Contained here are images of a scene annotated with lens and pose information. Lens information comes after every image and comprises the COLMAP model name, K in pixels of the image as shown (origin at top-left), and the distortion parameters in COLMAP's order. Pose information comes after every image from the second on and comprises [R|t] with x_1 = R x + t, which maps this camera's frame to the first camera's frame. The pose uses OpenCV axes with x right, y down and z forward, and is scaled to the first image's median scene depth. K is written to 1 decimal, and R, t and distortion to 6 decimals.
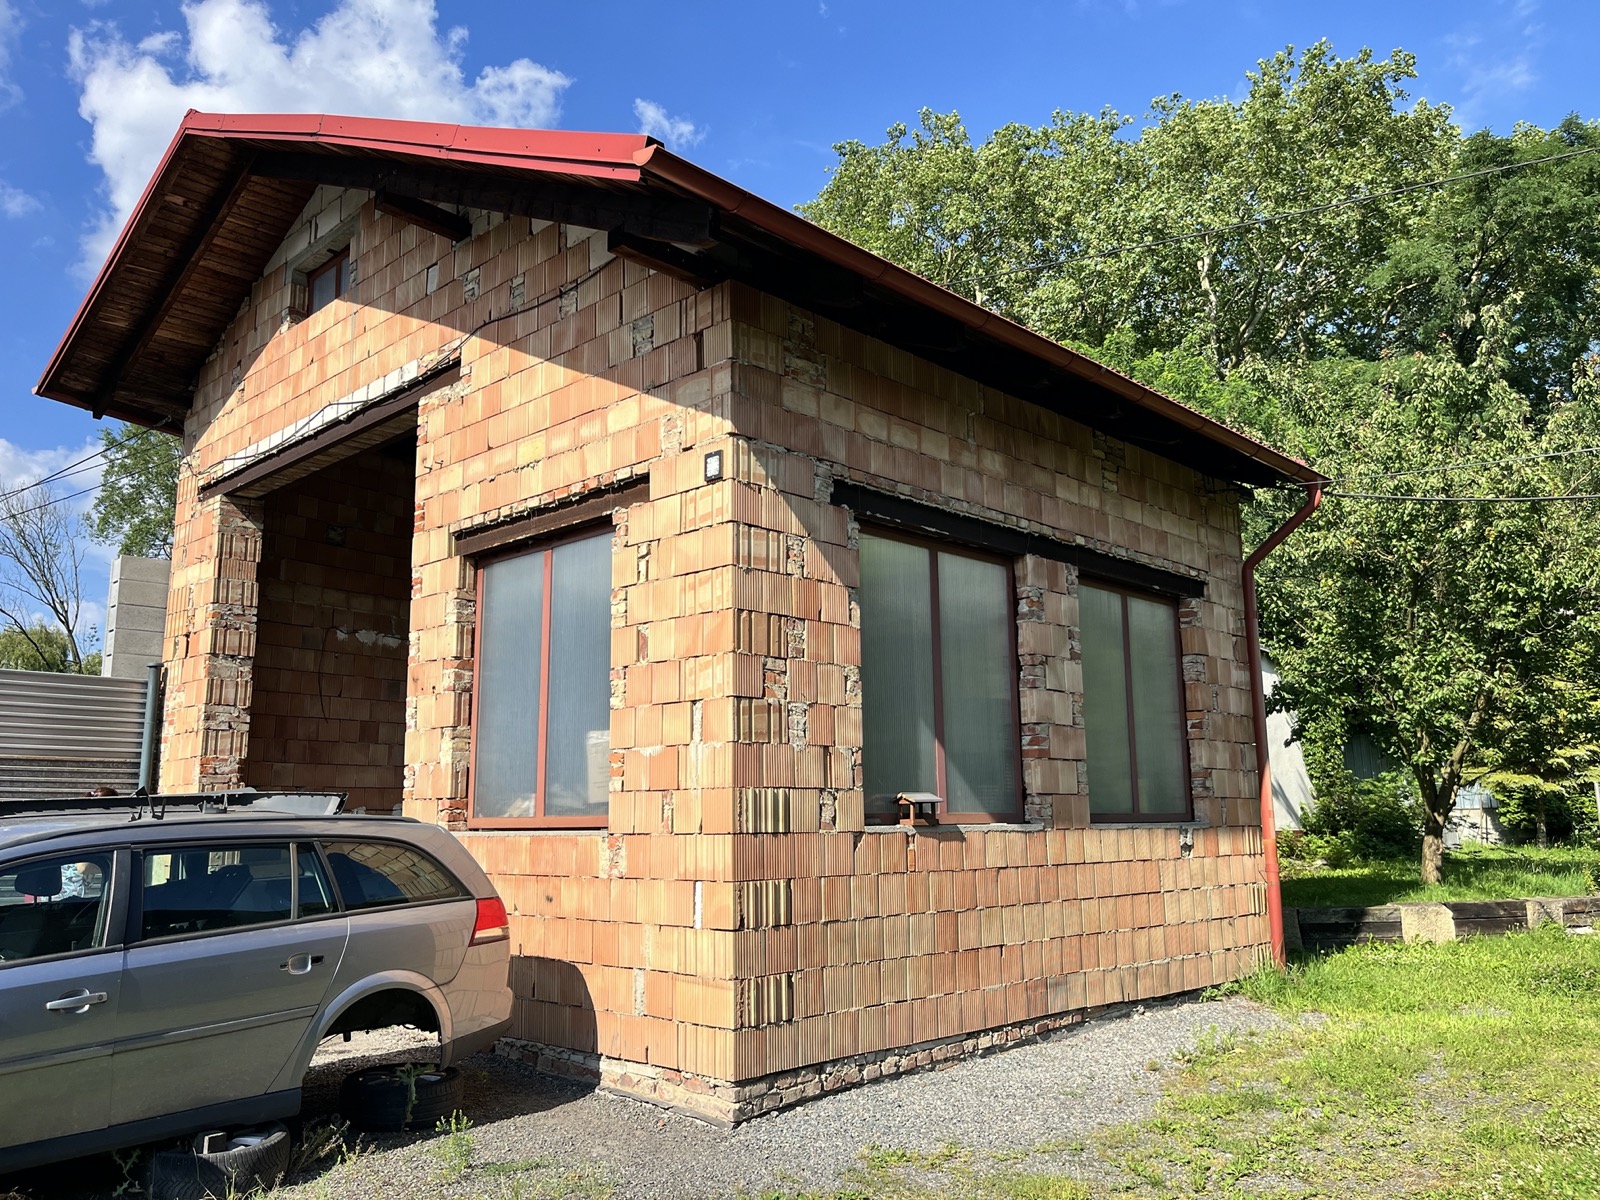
lens RADIAL K [[1211.9, 0, 794.3], [0, 1211.9, 587.1], [0, 0, 1]] dist [0.051274, -0.068145]
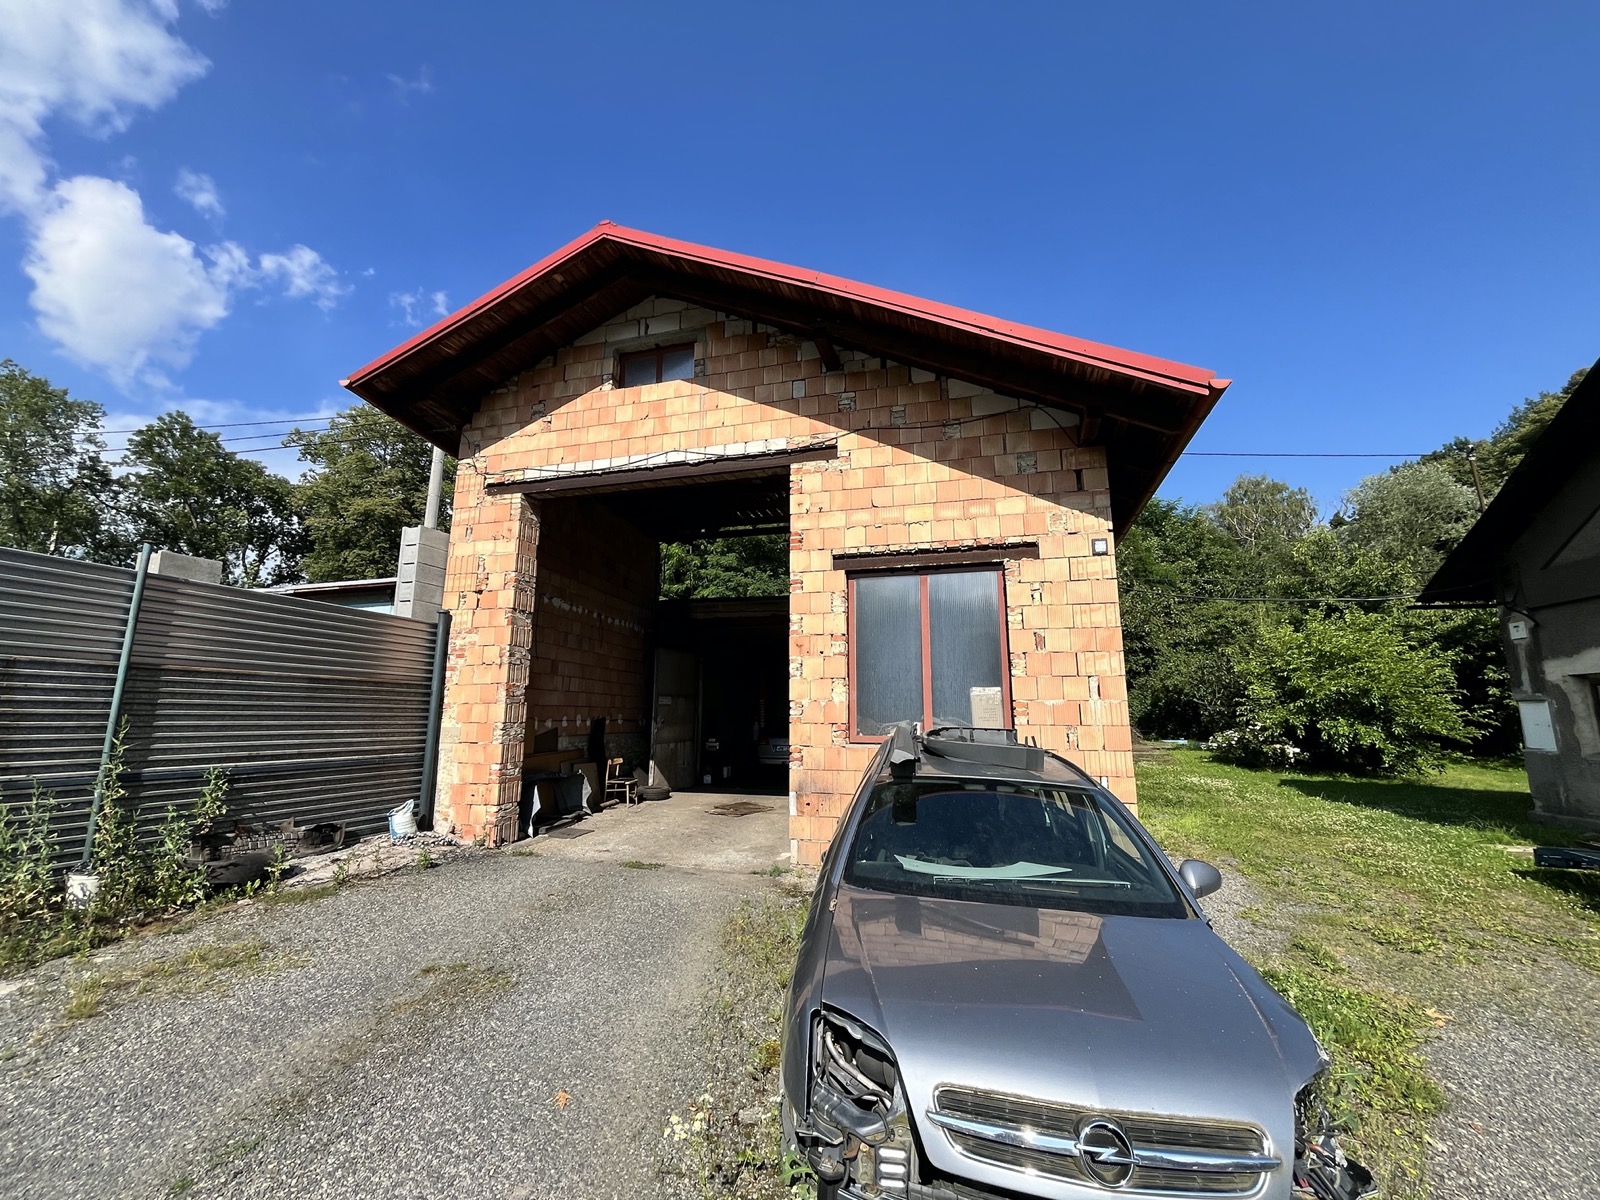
lens RADIAL K [[648.3, 0, 797.7], [0, 648.3, 594.5], [0, 0, 1]] dist [-0.000077, -0.000619]
pose [[0.879075, 0.098932, 0.466305, -0.727510], [-0.100818, 0.994684, -0.020972, 0.029966], [-0.465901, -0.028576, 0.884375, 0.283627]]
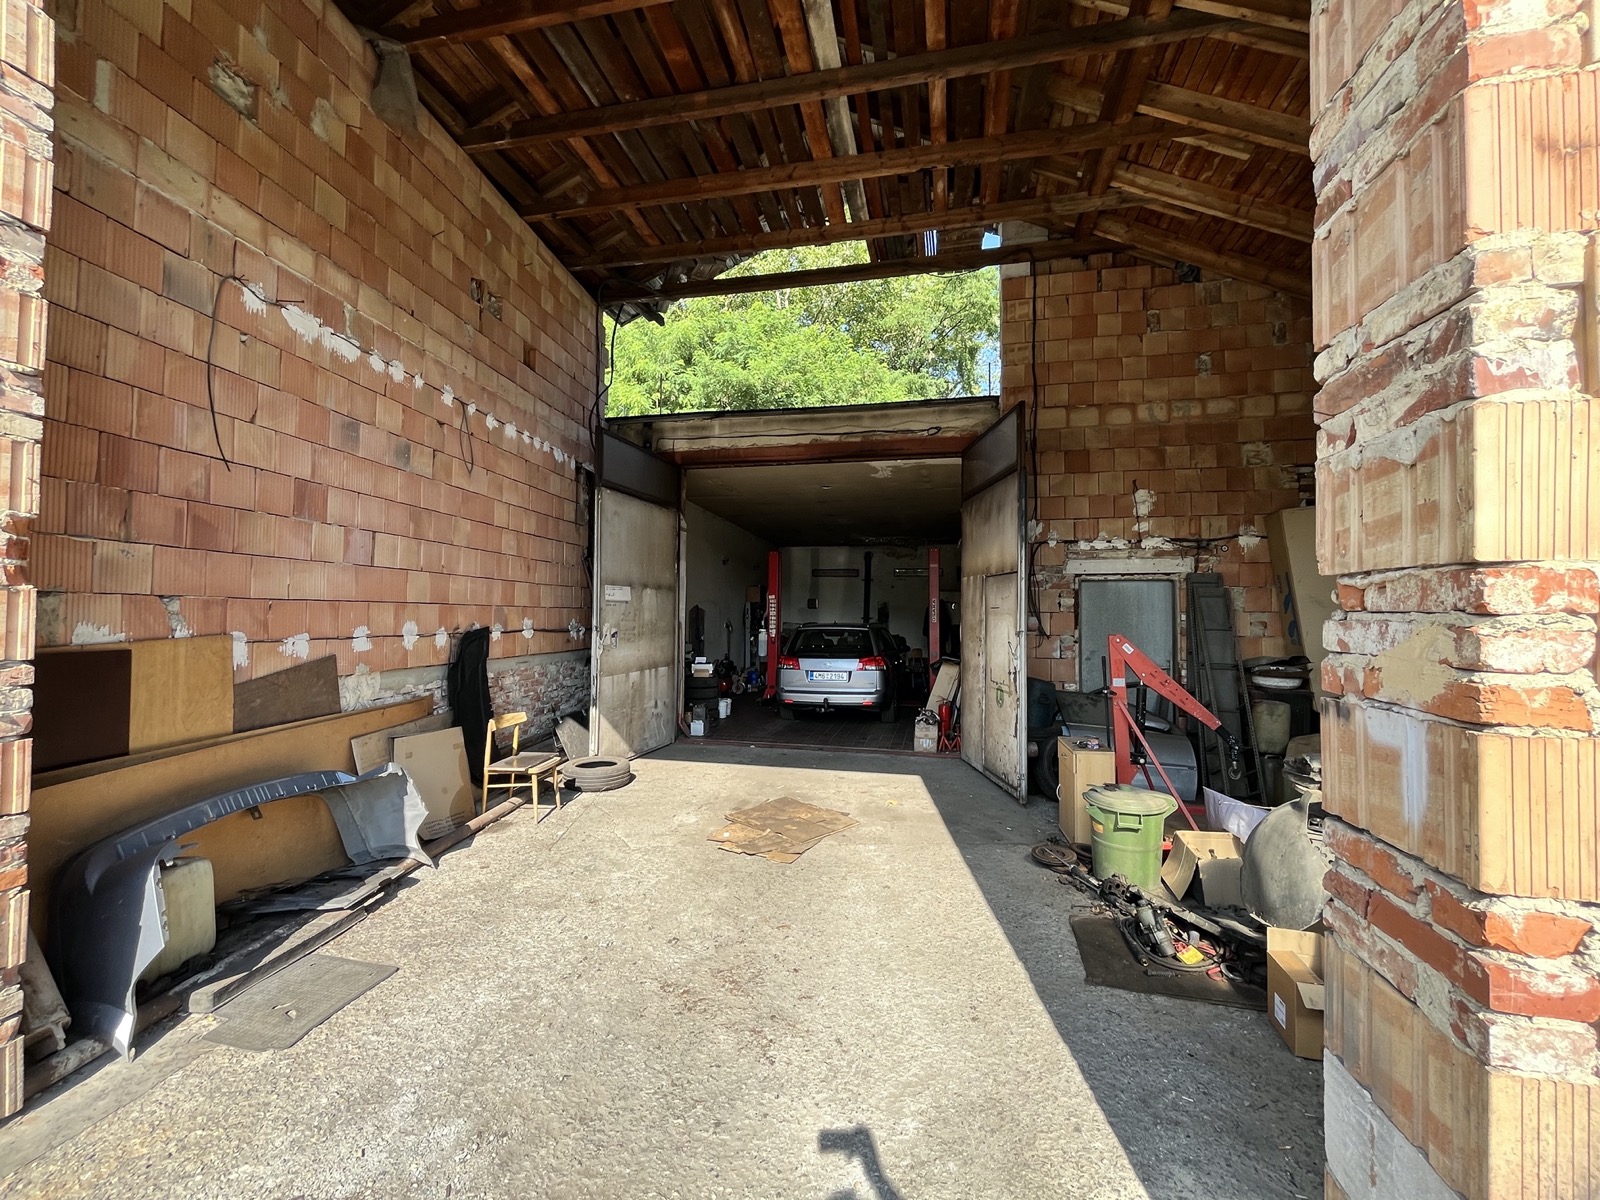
lens RADIAL K [[648.3, 0, 790.9], [0, 648.3, 598.6], [0, 0, 1]] dist [-0.000077, -0.000619]
pose [[0.859523, 0.030851, 0.510166, -0.486854], [-0.113213, 0.984873, 0.131182, 0.156329], [-0.498401, -0.170512, 0.850013, 0.994913]]
